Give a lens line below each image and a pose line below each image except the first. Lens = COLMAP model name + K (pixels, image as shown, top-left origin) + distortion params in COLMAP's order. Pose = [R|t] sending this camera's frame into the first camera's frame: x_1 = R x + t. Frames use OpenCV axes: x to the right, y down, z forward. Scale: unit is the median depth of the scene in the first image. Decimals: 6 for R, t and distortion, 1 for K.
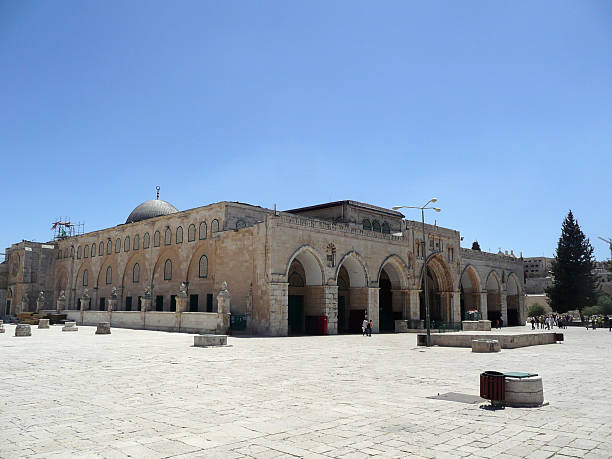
lens RADIAL K [[516.4, 0, 306.0], [0, 516.4, 229.5], [0, 0, 1]] dist [-0.010337, -0.000599]
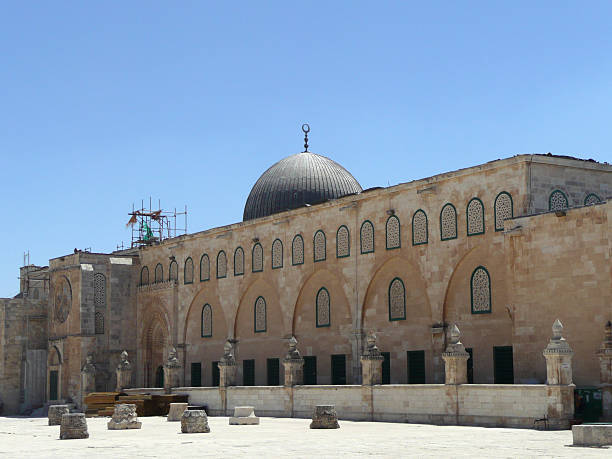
lens RADIAL K [[1182.4, 0, 306.8], [0, 1182.4, 199.4], [0, 0, 1]] dist [0.148520, 0.016510]
pose [[0.975507, -0.047593, -0.214759, -0.108626], [0.046892, 0.998865, -0.008360, -0.011579], [0.214913, -0.001915, 0.976631, -0.118666]]
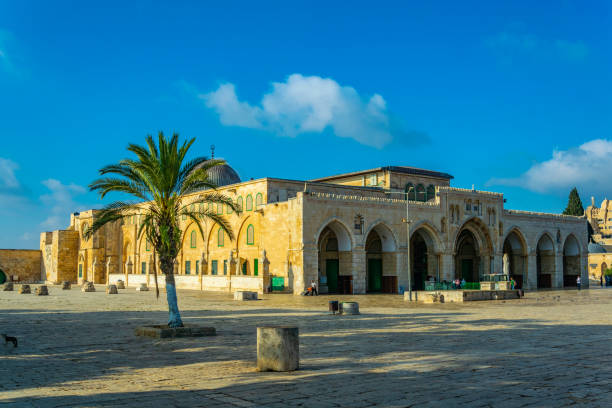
lens RADIAL K [[654.0, 0, 306.0], [0, 654.0, 204.0], [0, 0, 1]] dist [-0.061502, -0.007330]
pose [[0.988769, -0.020488, -0.148038, 0.126340], [0.028305, 0.998303, 0.050890, -0.060987], [0.146744, -0.054508, 0.987671, -0.366534]]
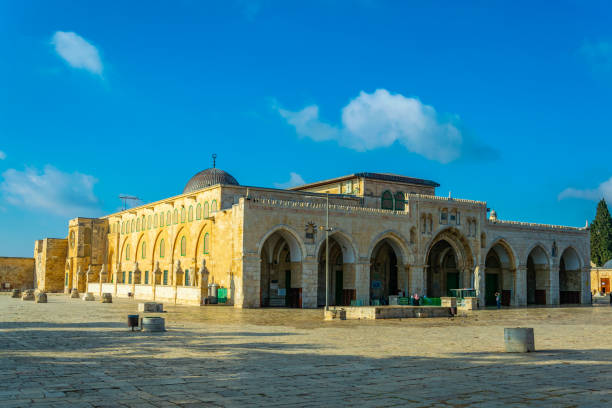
lens RADIAL K [[649.5, 0, 306.0], [0, 649.5, 204.0], [0, 0, 1]] dist [-0.062762, 0.002749]
pose [[0.972621, -0.019463, -0.231580, 0.299438], [0.026835, 0.999227, 0.028723, -0.041535], [0.230842, -0.034151, 0.972392, -0.248087]]
